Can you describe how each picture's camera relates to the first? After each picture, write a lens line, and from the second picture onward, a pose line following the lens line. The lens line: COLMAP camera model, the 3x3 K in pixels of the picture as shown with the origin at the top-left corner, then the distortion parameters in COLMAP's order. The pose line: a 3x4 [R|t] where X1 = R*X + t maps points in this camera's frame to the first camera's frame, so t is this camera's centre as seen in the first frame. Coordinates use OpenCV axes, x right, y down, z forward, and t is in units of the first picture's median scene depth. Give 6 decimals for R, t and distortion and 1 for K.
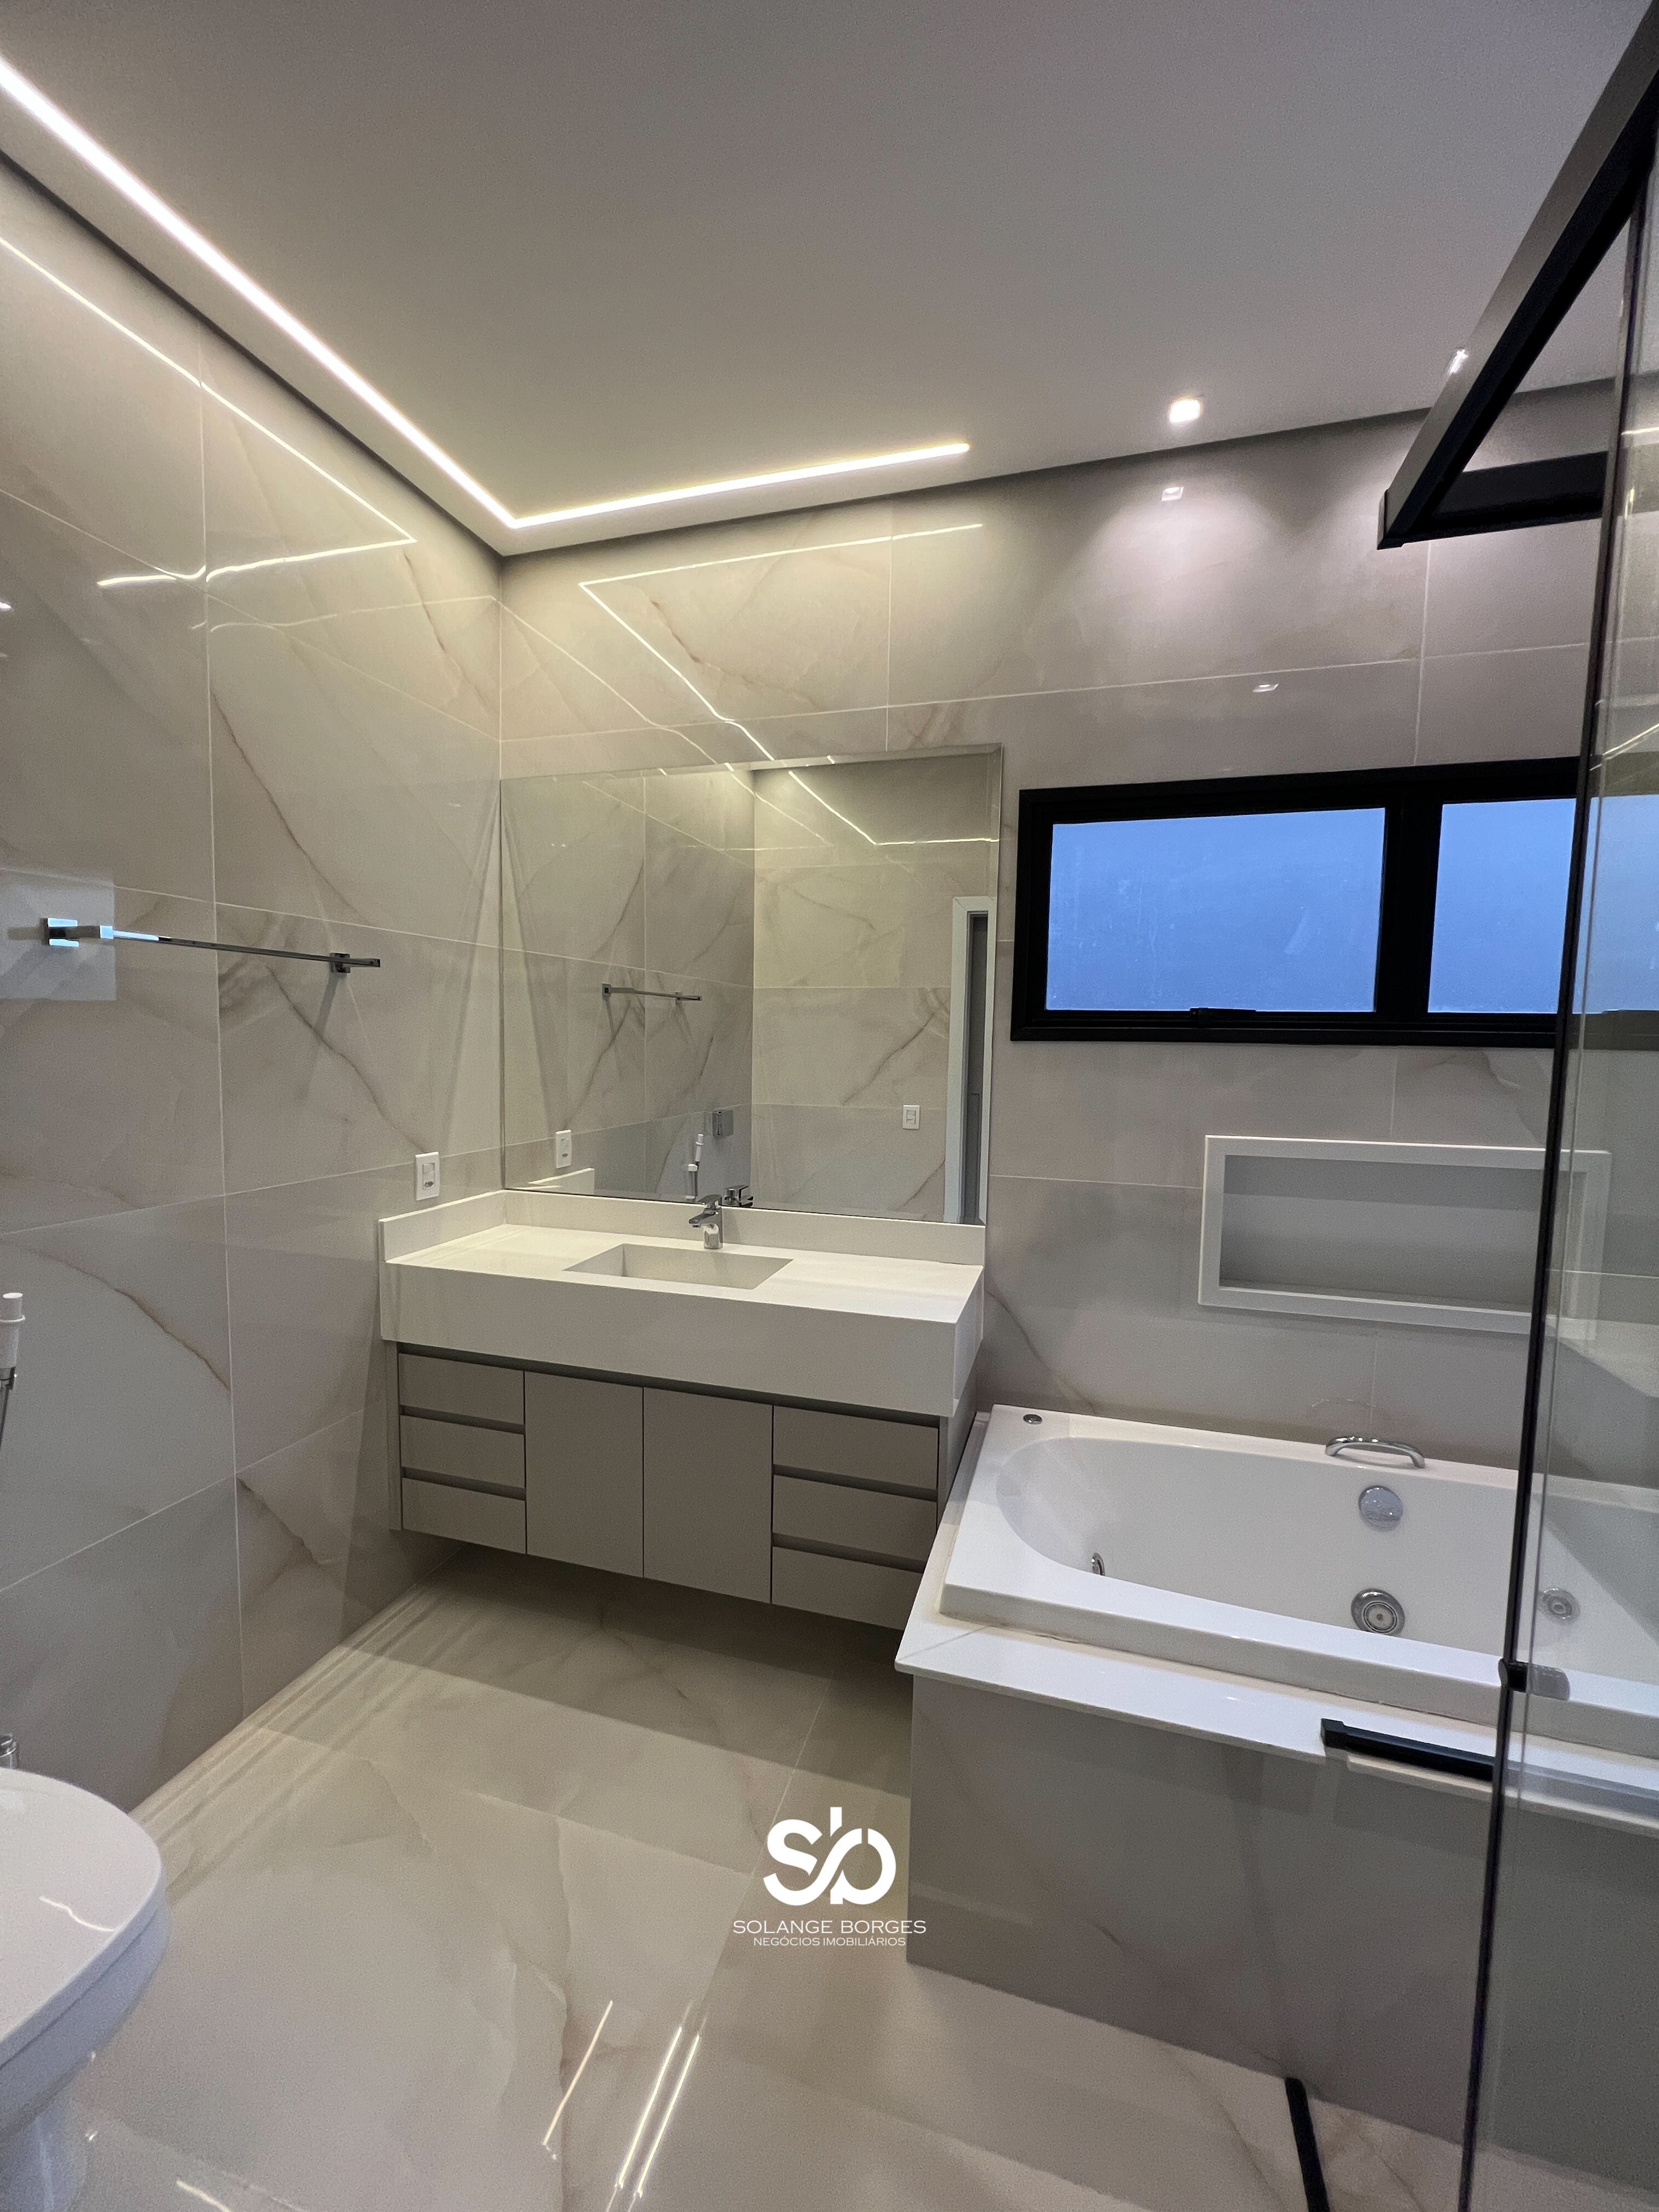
lens RADIAL K [[889.3, 0, 829.5], [0, 889.3, 1106.0], [0, 0, 1]] dist [0.000564, 0.000149]
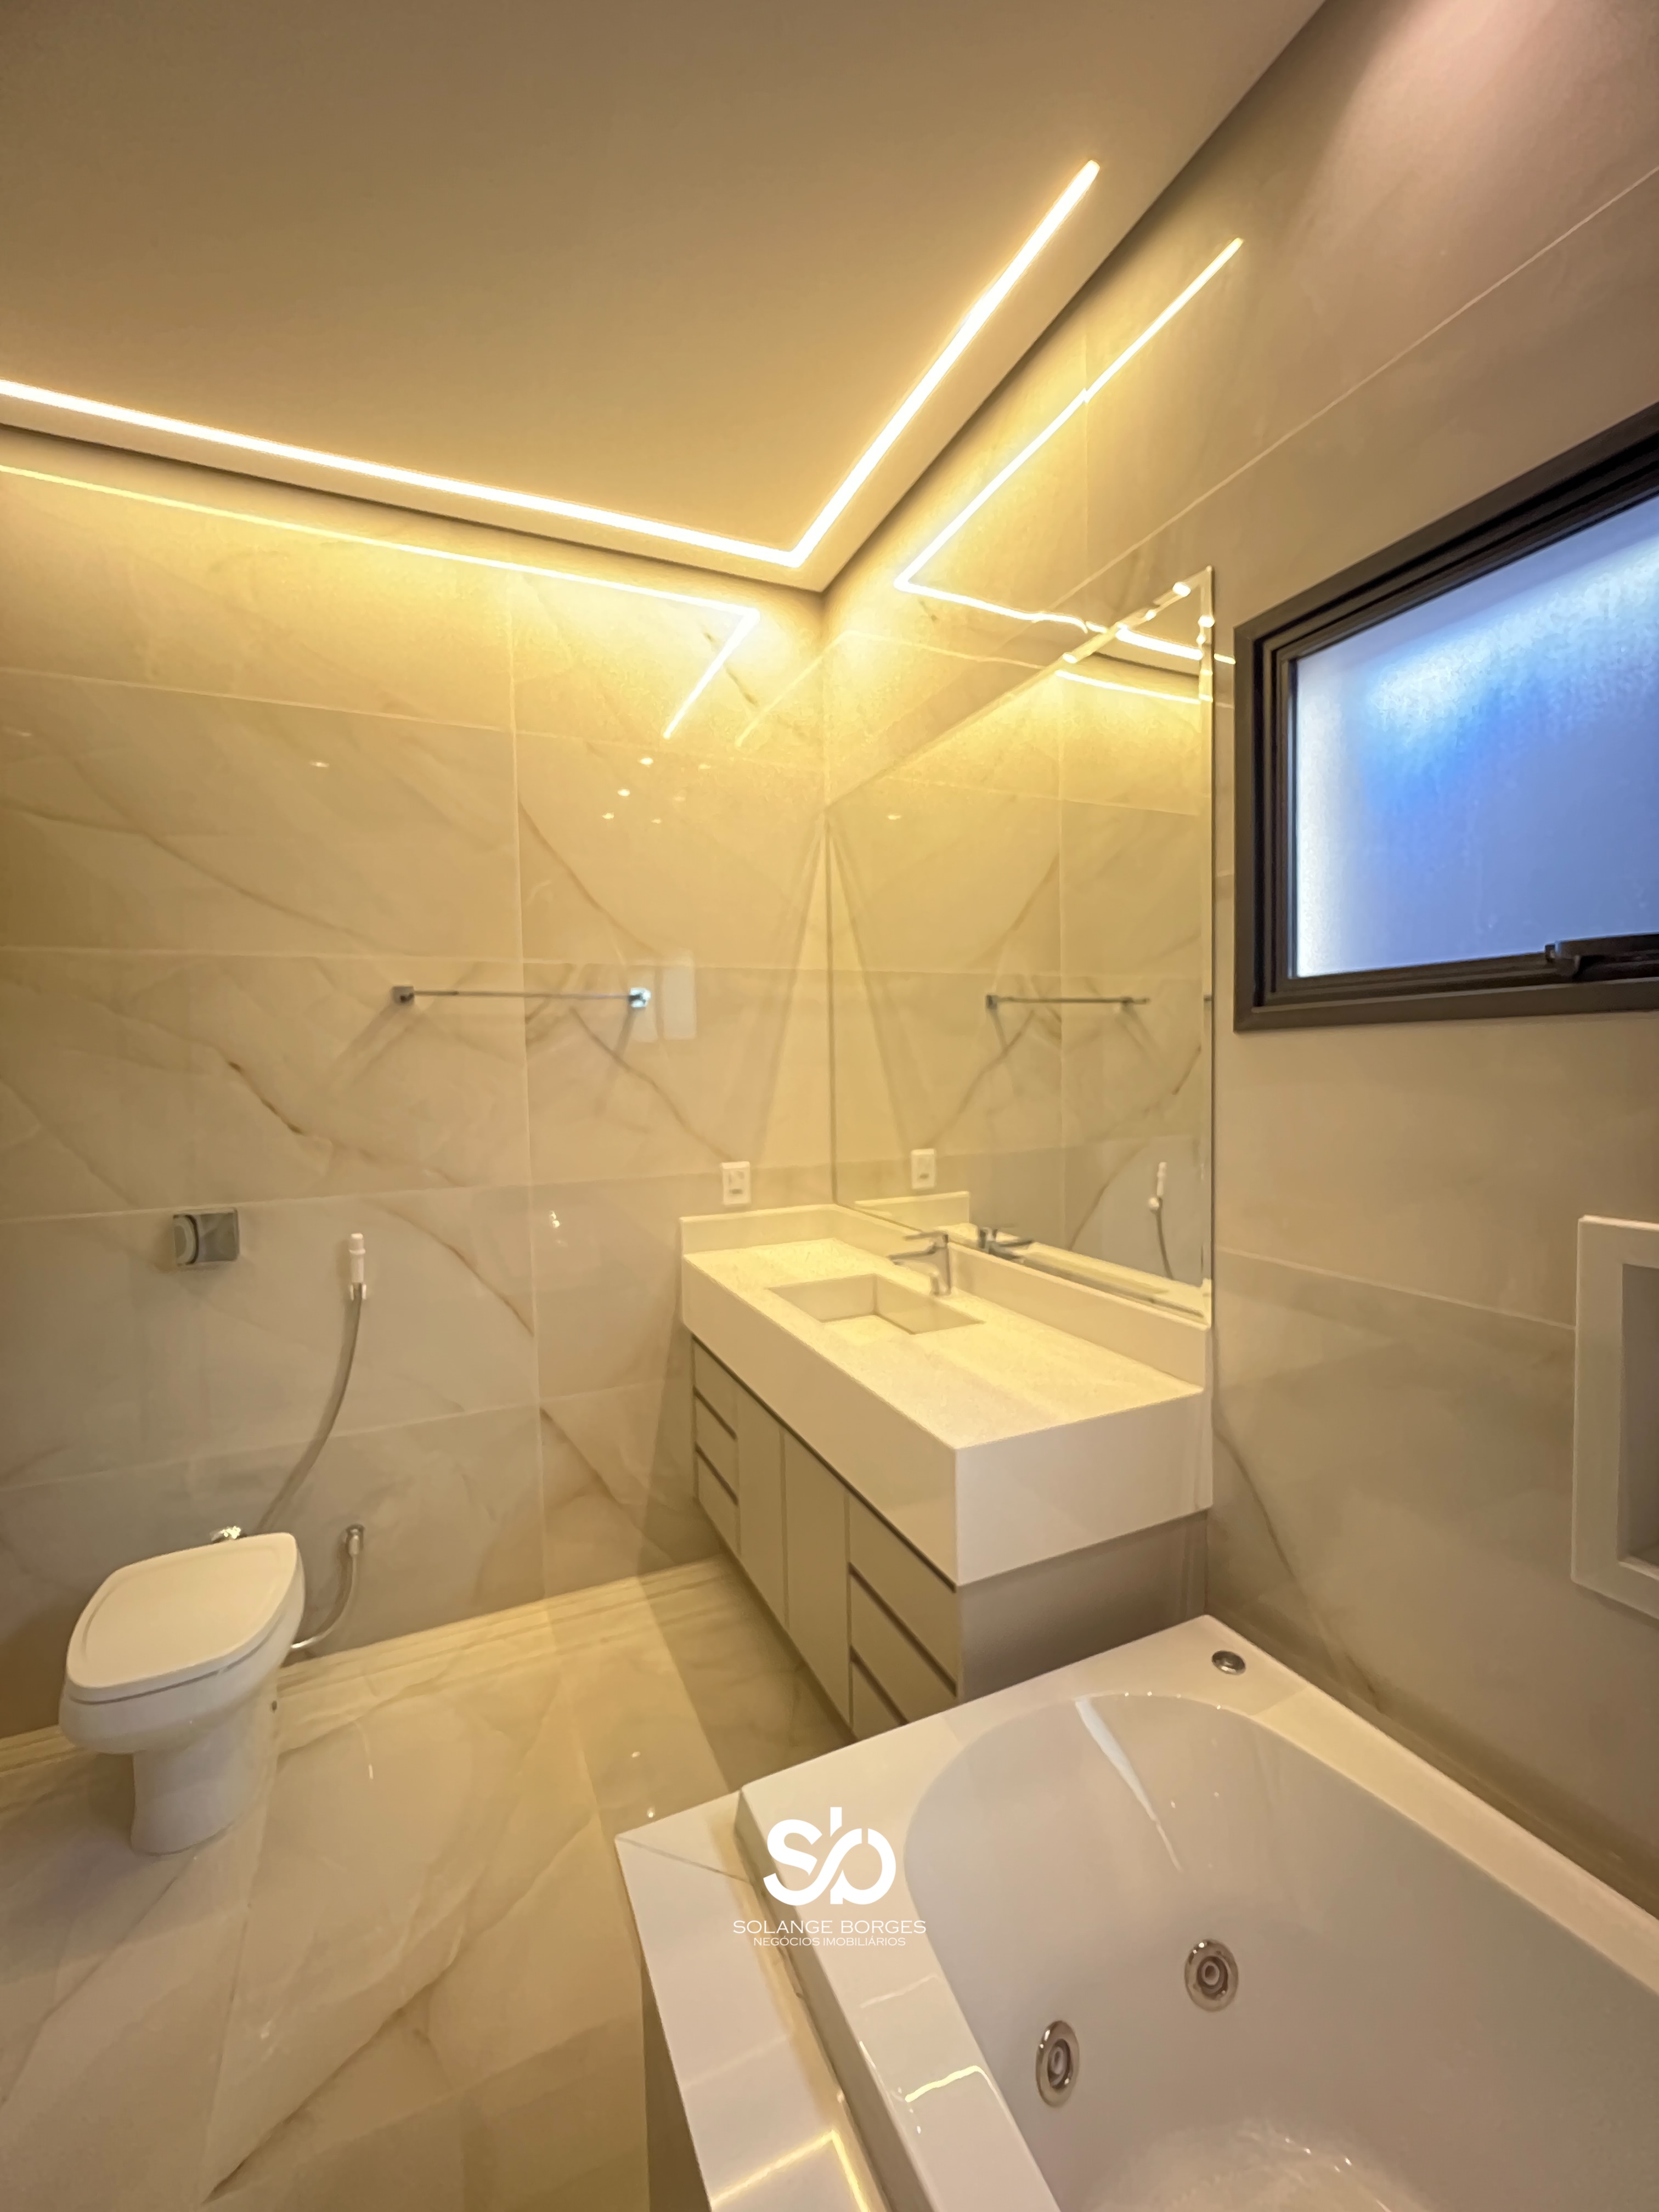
lens RADIAL K [[903.0, 0, 829.5], [0, 903.0, 1106.0], [0, 0, 1]] dist [-0.001663, -0.000578]
pose [[0.657667, 0.008258, -0.753264, 0.470350], [-0.026779, 0.999564, -0.012423, -0.007282], [0.752833, 0.028342, 0.657601, 0.359098]]
